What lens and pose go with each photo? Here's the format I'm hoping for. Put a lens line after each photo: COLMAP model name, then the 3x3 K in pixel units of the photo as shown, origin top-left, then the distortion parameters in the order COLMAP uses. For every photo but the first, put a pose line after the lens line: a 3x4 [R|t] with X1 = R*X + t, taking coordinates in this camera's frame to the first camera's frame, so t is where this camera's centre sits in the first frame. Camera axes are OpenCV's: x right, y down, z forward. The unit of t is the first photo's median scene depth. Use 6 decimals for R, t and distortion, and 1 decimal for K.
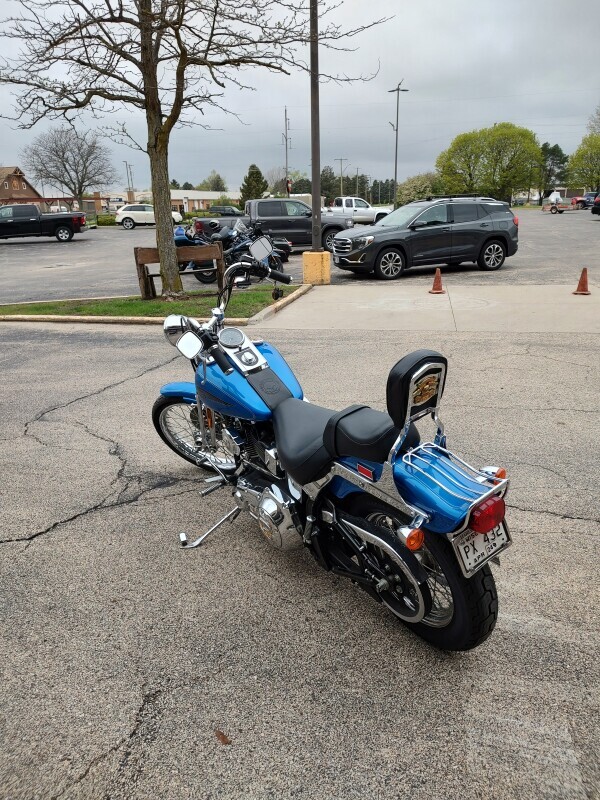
lens RADIAL K [[573.5, 0, 305.3], [0, 573.5, 398.9], [0, 0, 1]] dist [0.029538, -0.030174]
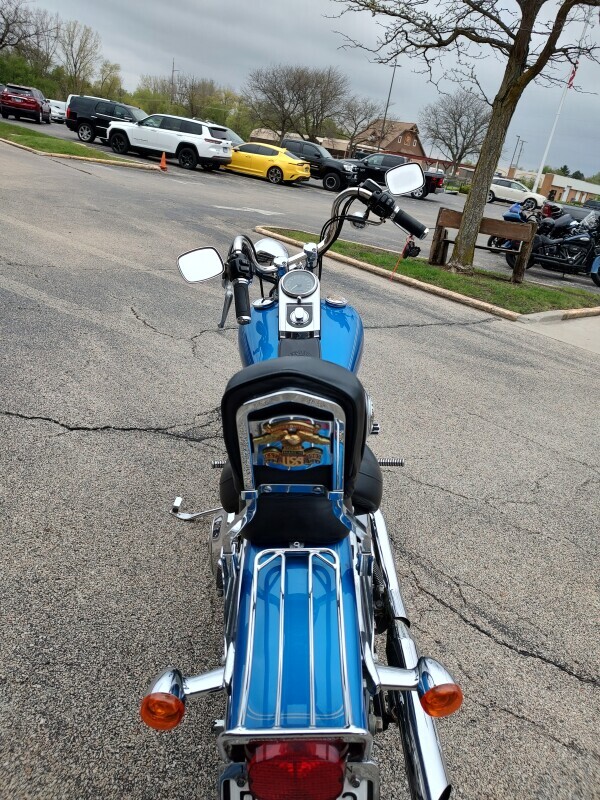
lens RADIAL K [[573.5, 0, 301.9], [0, 573.5, 397.1], [0, 0, 1]] dist [0.013116, -0.004404]
pose [[0.801186, 0.379639, -0.462575, 0.074019], [-0.362725, 0.922899, 0.129186, -0.019713], [0.475954, 0.064285, 0.877117, 0.108013]]
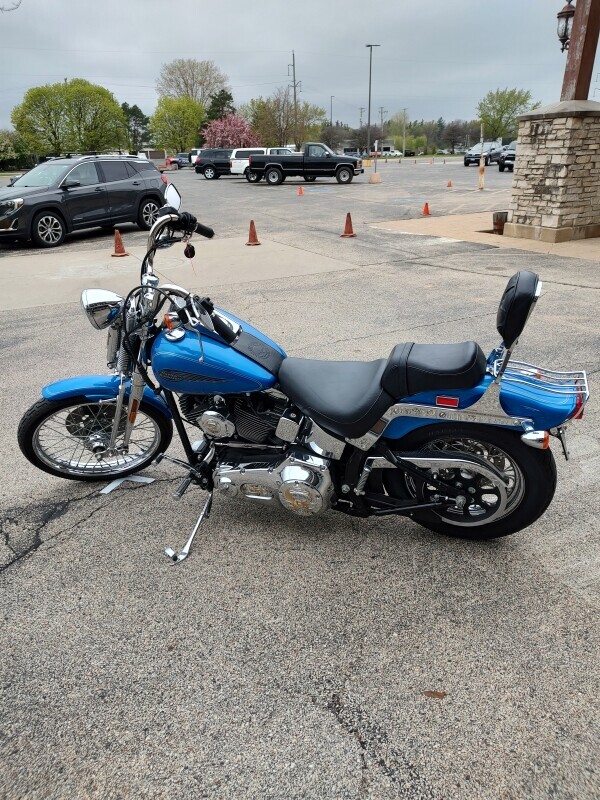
lens RADIAL K [[573.5, 0, 301.9], [0, 573.5, 397.1], [0, 0, 1]] dist [0.013116, -0.004404]
pose [[0.795613, -0.232358, 0.559473, -0.141796], [0.200288, 0.972476, 0.119061, -0.011764], [-0.571739, 0.017330, 0.820253, 0.061013]]
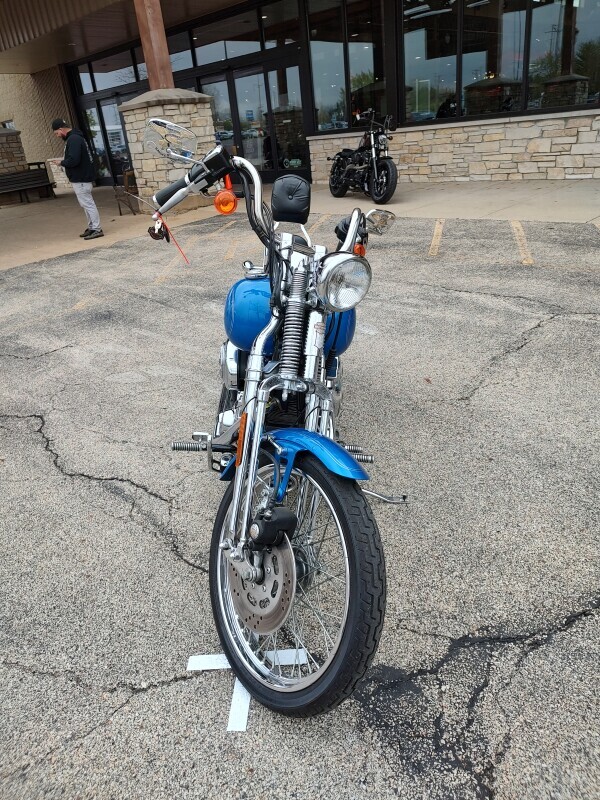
lens RADIAL K [[573.5, 0, 301.9], [0, 573.5, 397.1], [0, 0, 1]] dist [0.013116, -0.004404]
pose [[-0.831611, -0.137092, 0.538172, -0.150564], [0.284802, 0.726649, 0.625195, -0.118192], [-0.476771, 0.673191, -0.565246, 0.426340]]
